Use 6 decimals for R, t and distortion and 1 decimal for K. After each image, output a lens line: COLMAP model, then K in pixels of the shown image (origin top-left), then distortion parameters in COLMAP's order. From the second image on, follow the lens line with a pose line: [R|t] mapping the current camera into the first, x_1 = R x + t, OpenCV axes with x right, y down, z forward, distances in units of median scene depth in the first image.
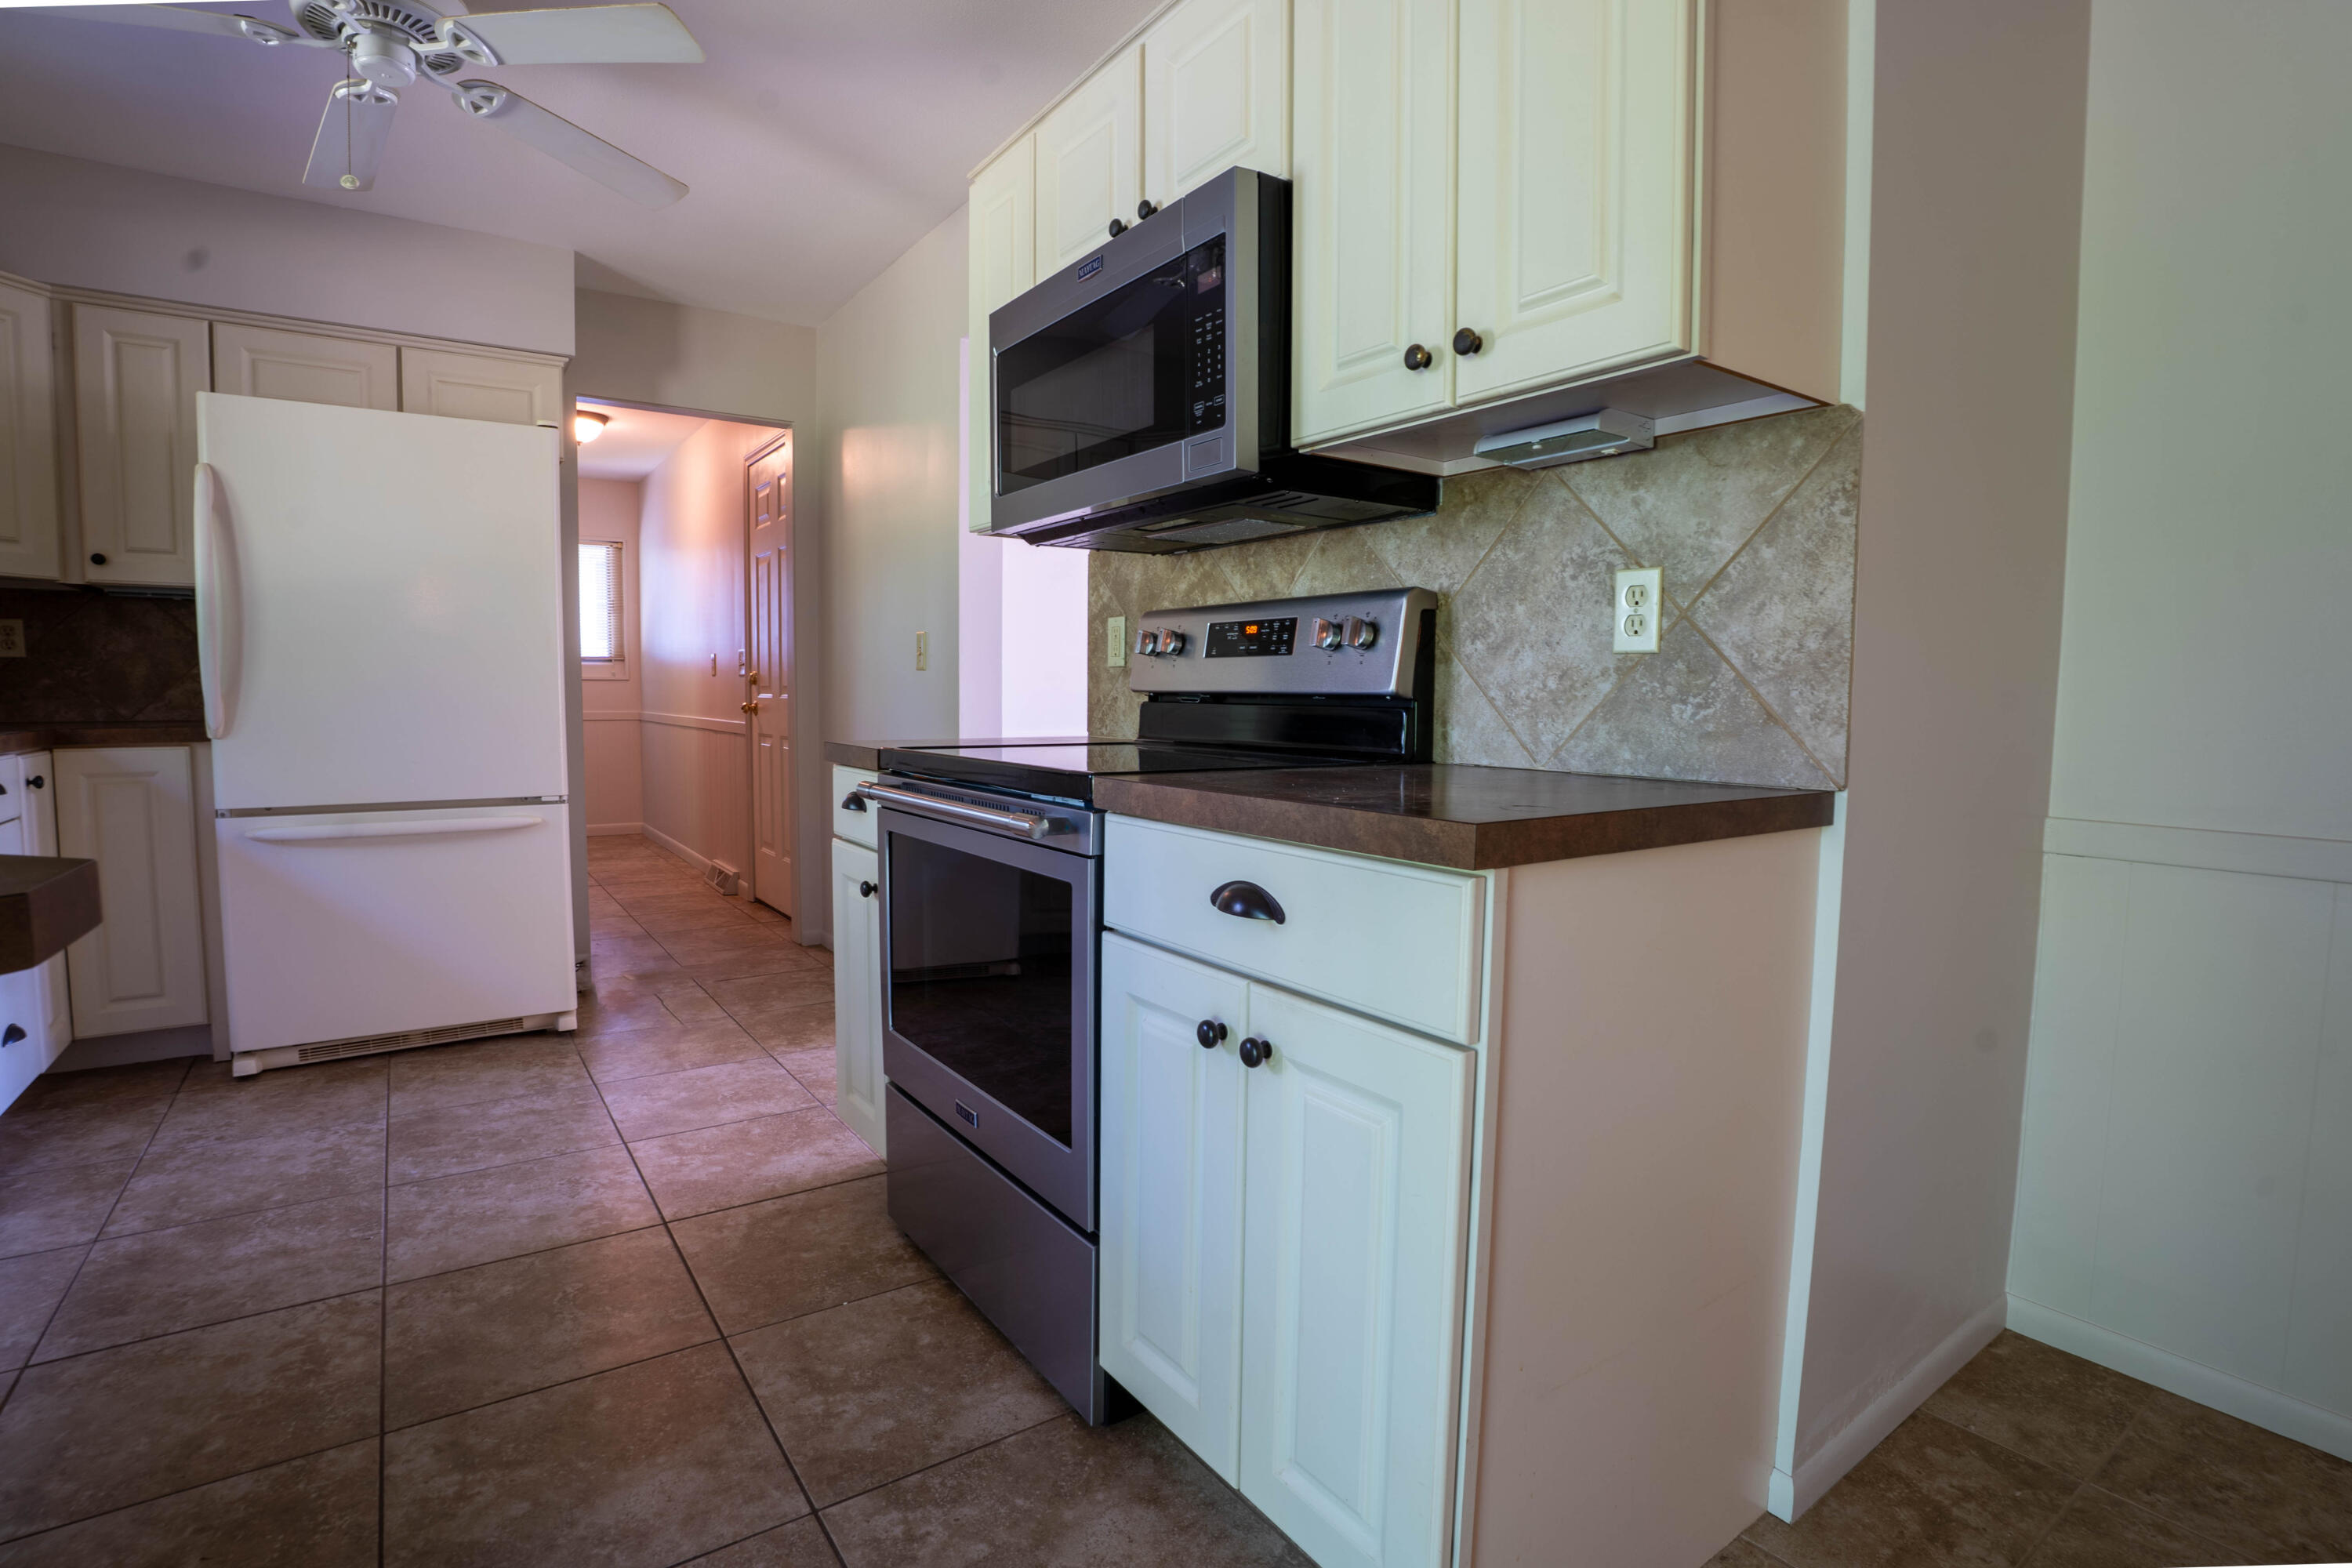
lens RADIAL K [[1126.6, 0, 1137.5], [0, 1126.6, 783.8], [0, 0, 1]] dist [-0.078097, 0.021887]
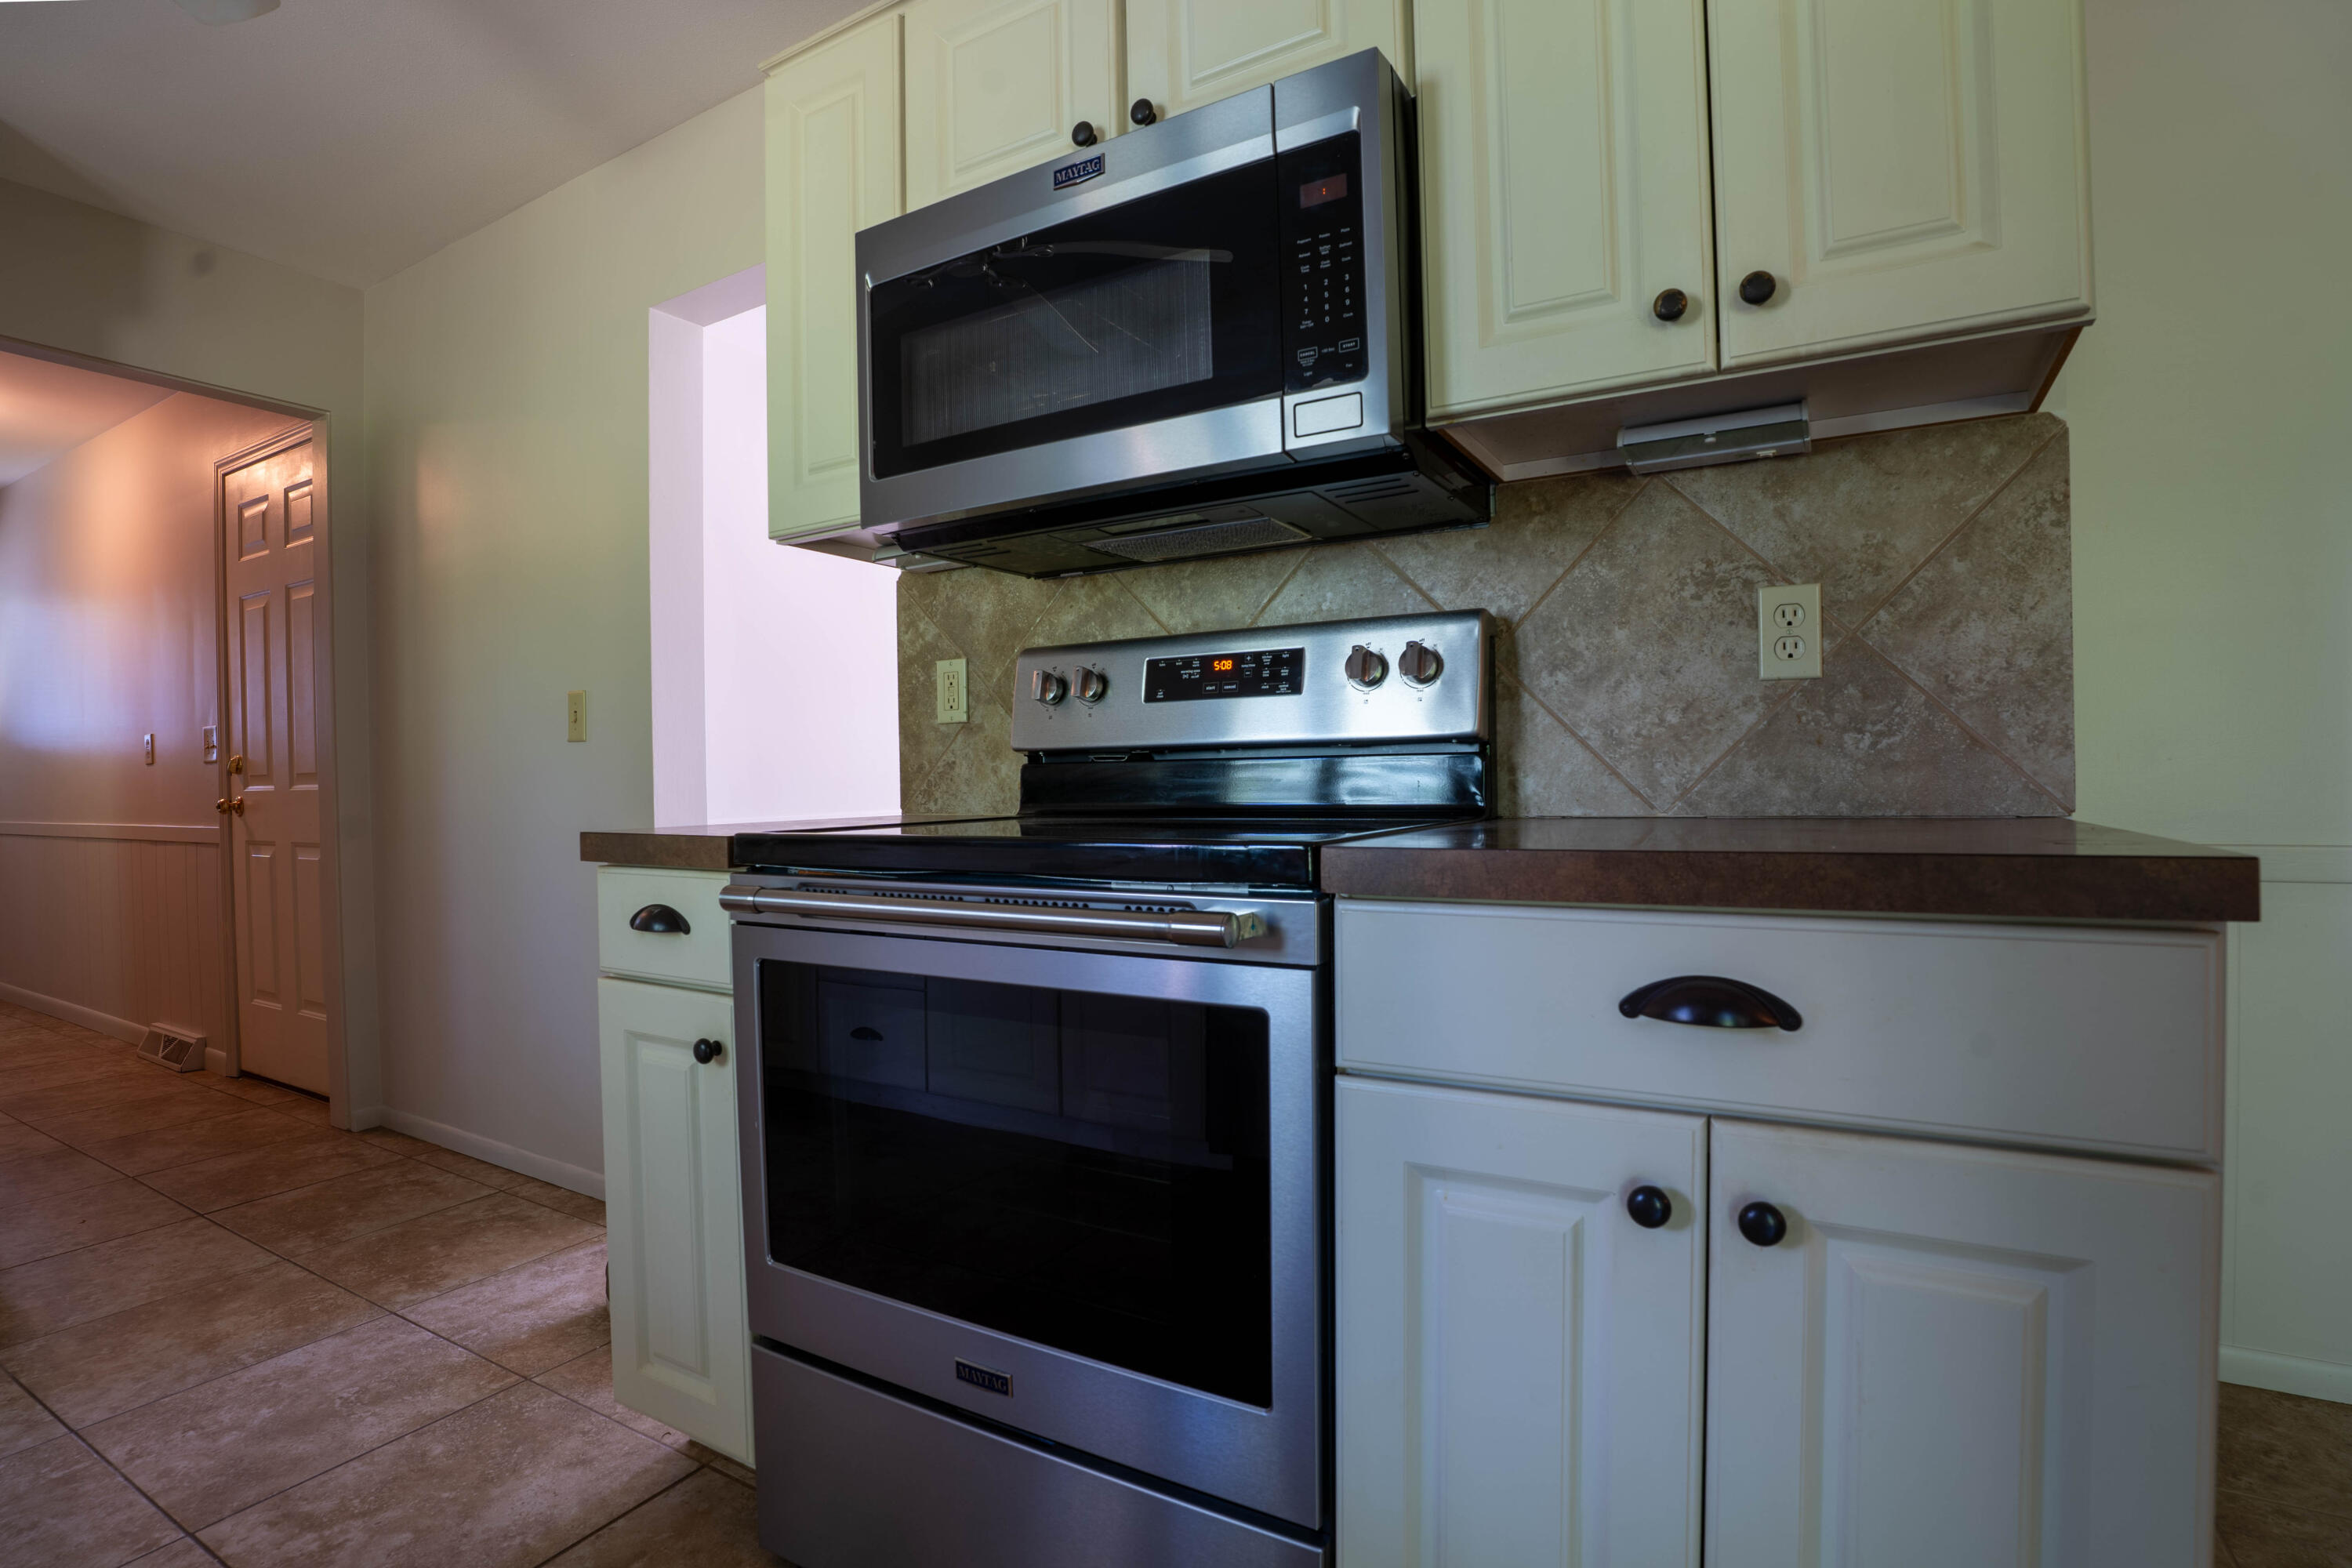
lens RADIAL K [[1138.6, 0, 1144.6], [0, 1138.6, 793.0], [0, 0, 1]] dist [-0.076649, 0.024976]
pose [[0.904747, -0.029703, 0.424912, -0.286546], [0.059243, 0.996645, -0.056474, -0.004372], [-0.421809, 0.076268, 0.903471, 0.291873]]
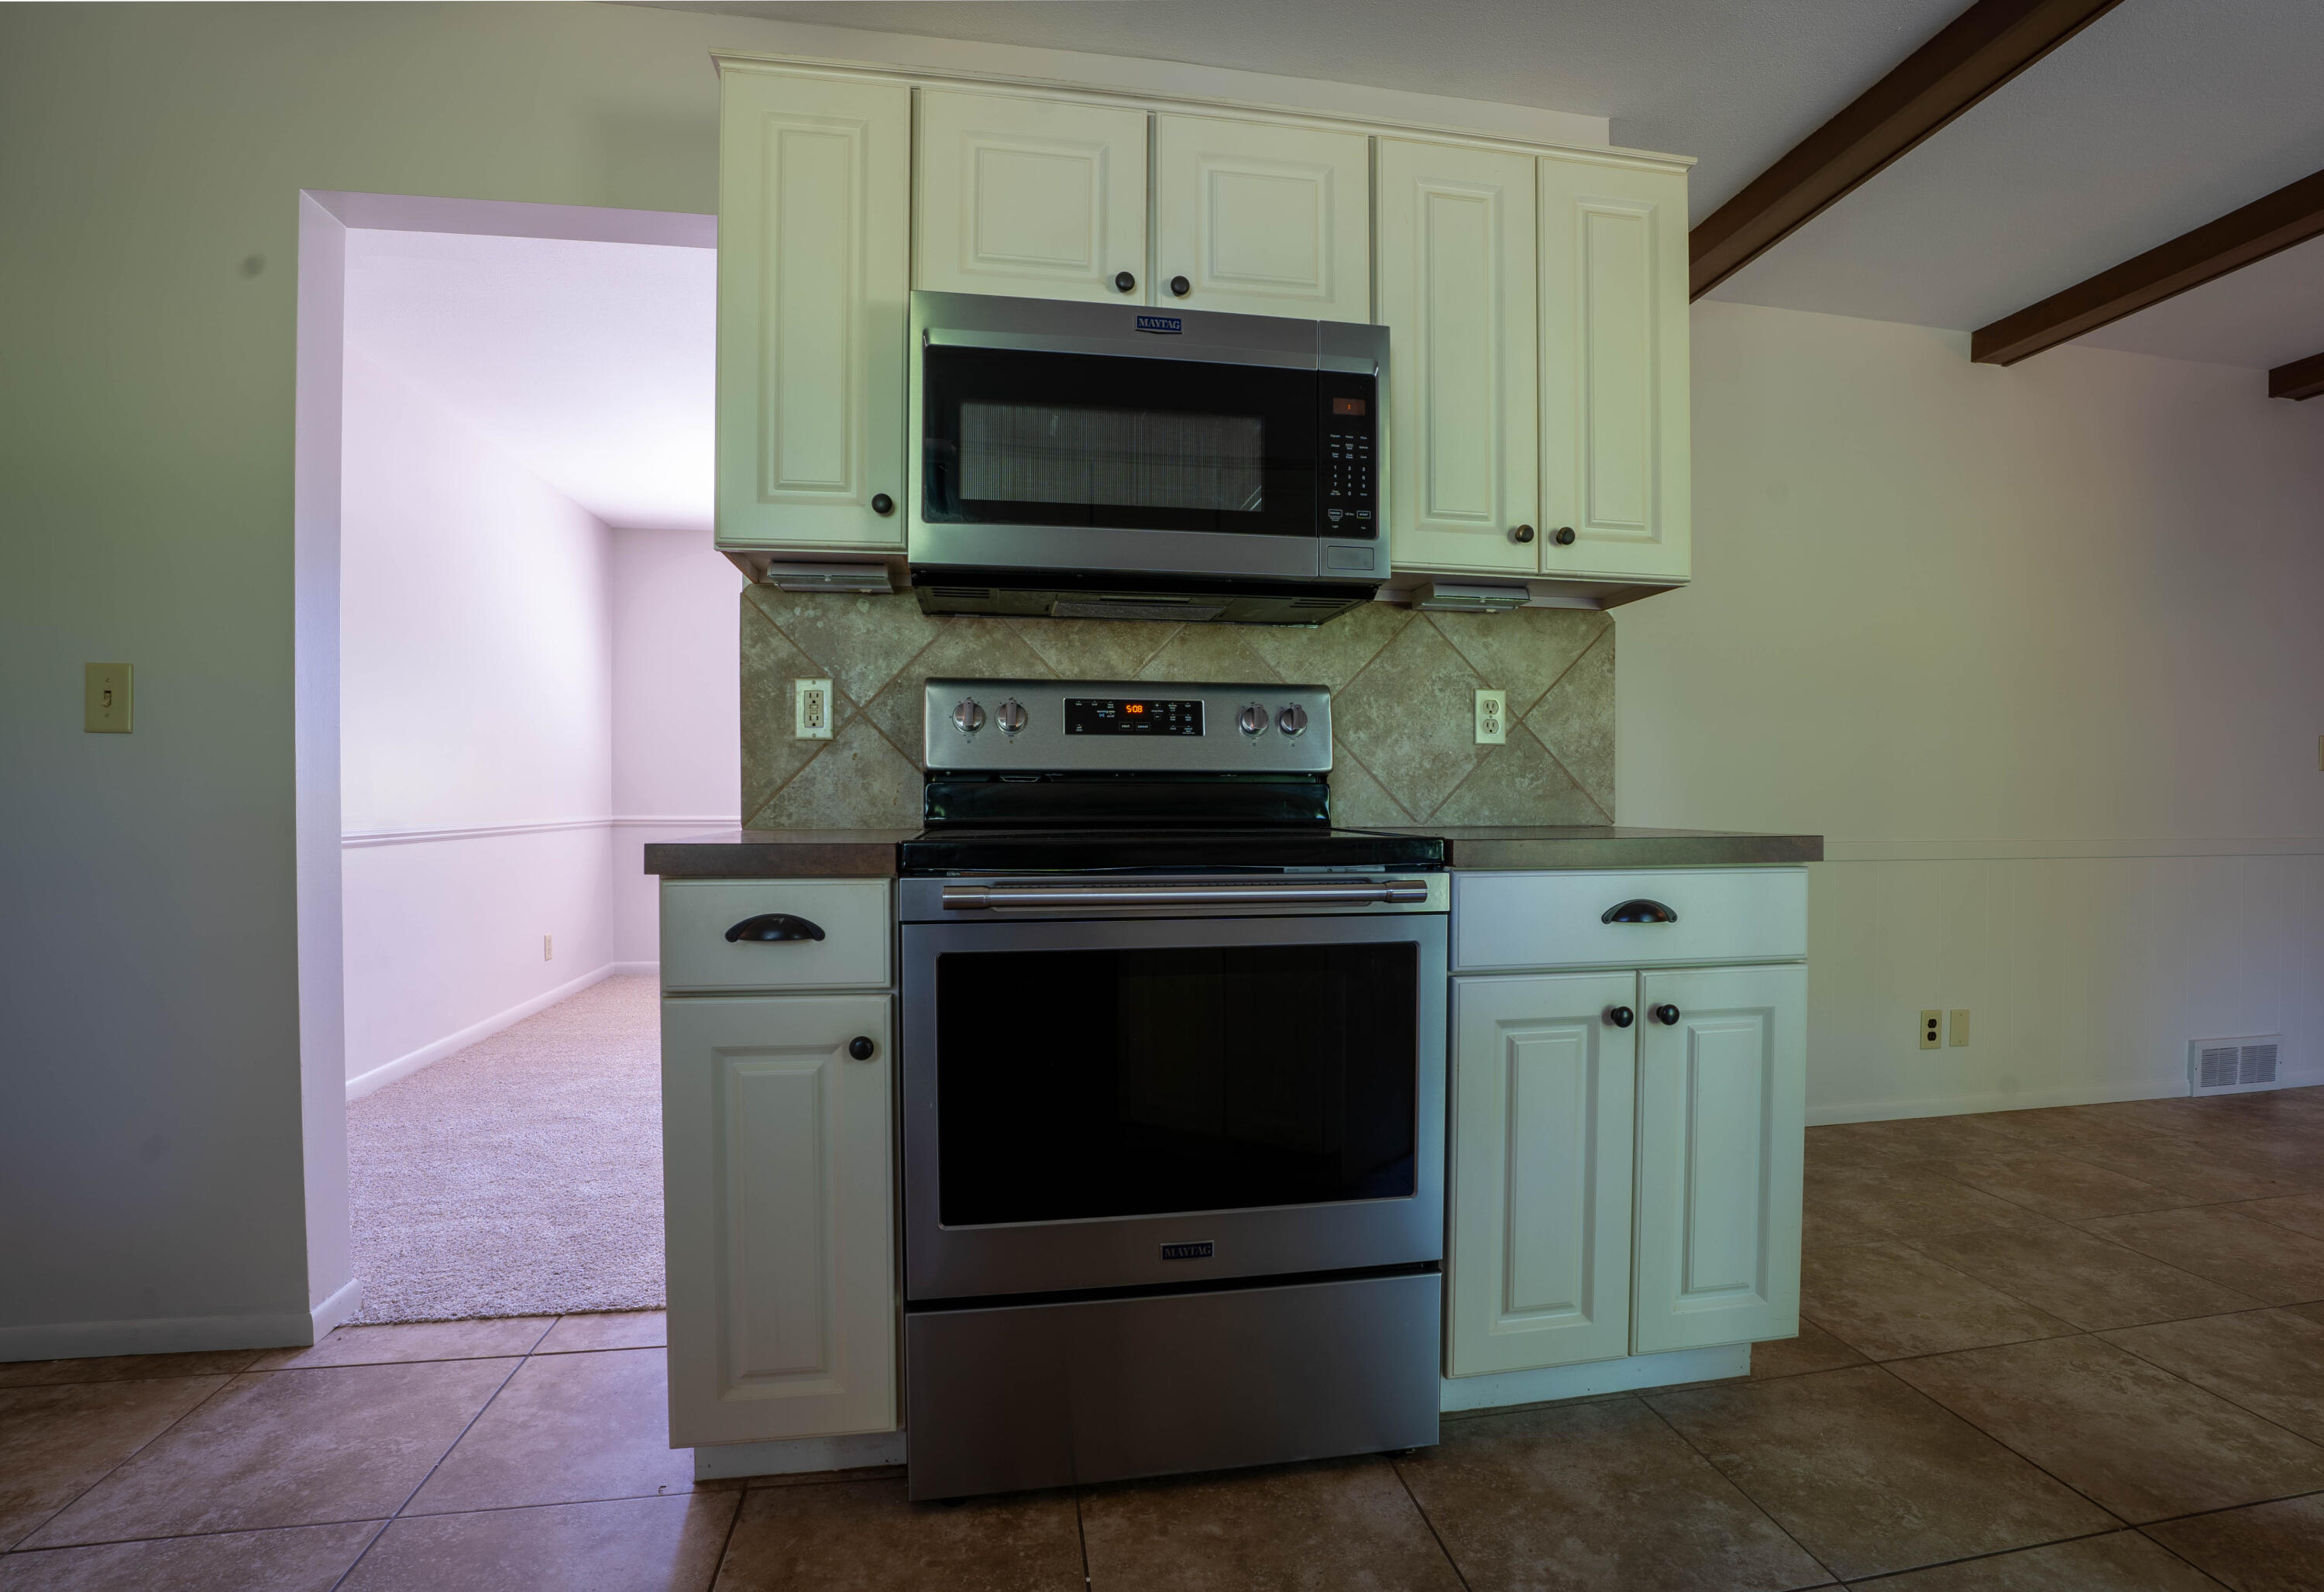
lens RADIAL K [[1162.4, 0, 1193.1], [0, 1162.4, 817.9], [0, 0, 1]] dist [-0.079945, 0.025354]
pose [[0.395452, -0.024872, 0.918150, -0.817295], [0.077041, 0.997009, -0.006174, -0.027889], [-0.915250, 0.073177, 0.396185, 0.528961]]
